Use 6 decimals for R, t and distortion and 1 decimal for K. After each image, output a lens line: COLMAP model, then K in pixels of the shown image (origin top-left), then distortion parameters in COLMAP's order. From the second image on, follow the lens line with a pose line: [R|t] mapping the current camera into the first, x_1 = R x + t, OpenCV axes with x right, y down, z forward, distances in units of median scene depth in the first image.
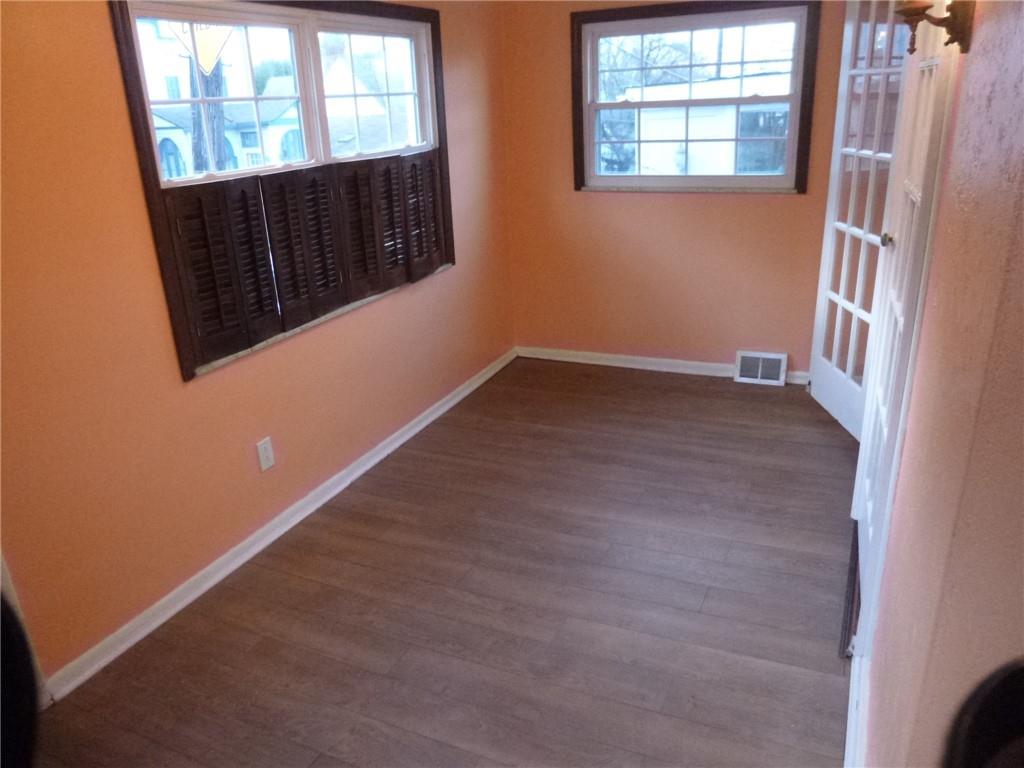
lens RADIAL K [[776.4, 0, 510.9], [0, 776.4, 387.2], [0, 0, 1]] dist [-0.035043, 0.003416]
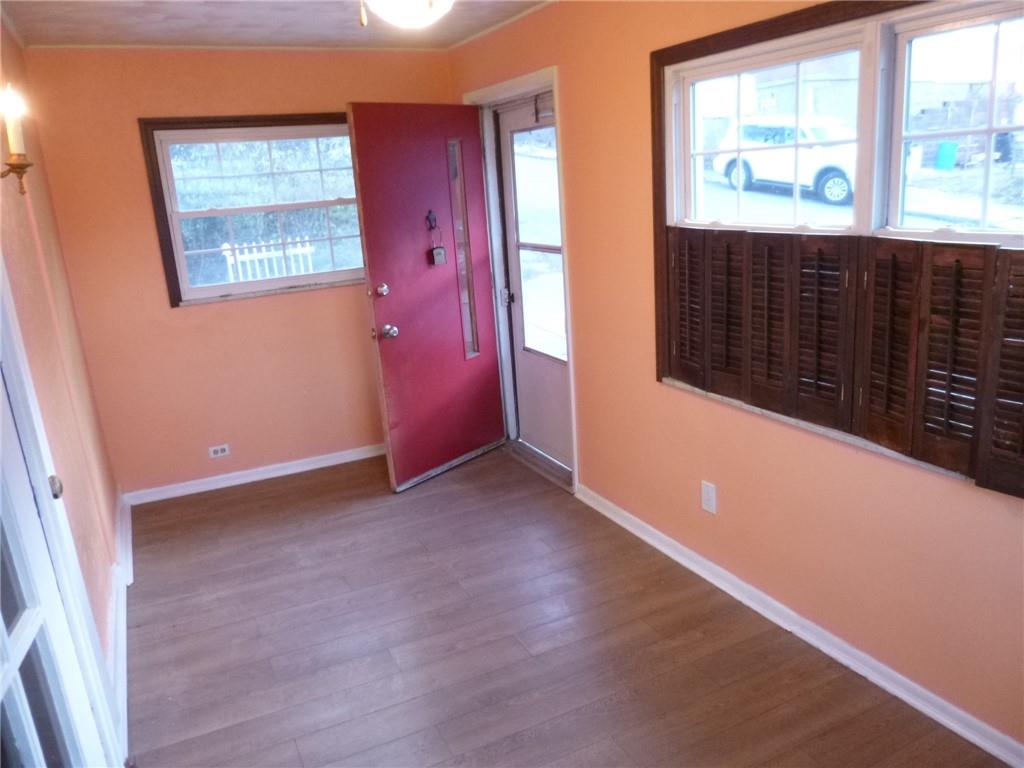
lens RADIAL K [[776.4, 0, 511.3], [0, 776.4, 382.7], [0, 0, 1]] dist [-0.035043, 0.003416]
pose [[-0.612435, 0.300287, -0.731267, 0.524395], [-0.172780, 0.851832, 0.494499, -0.487378], [0.771408, 0.429196, -0.469808, 1.198555]]
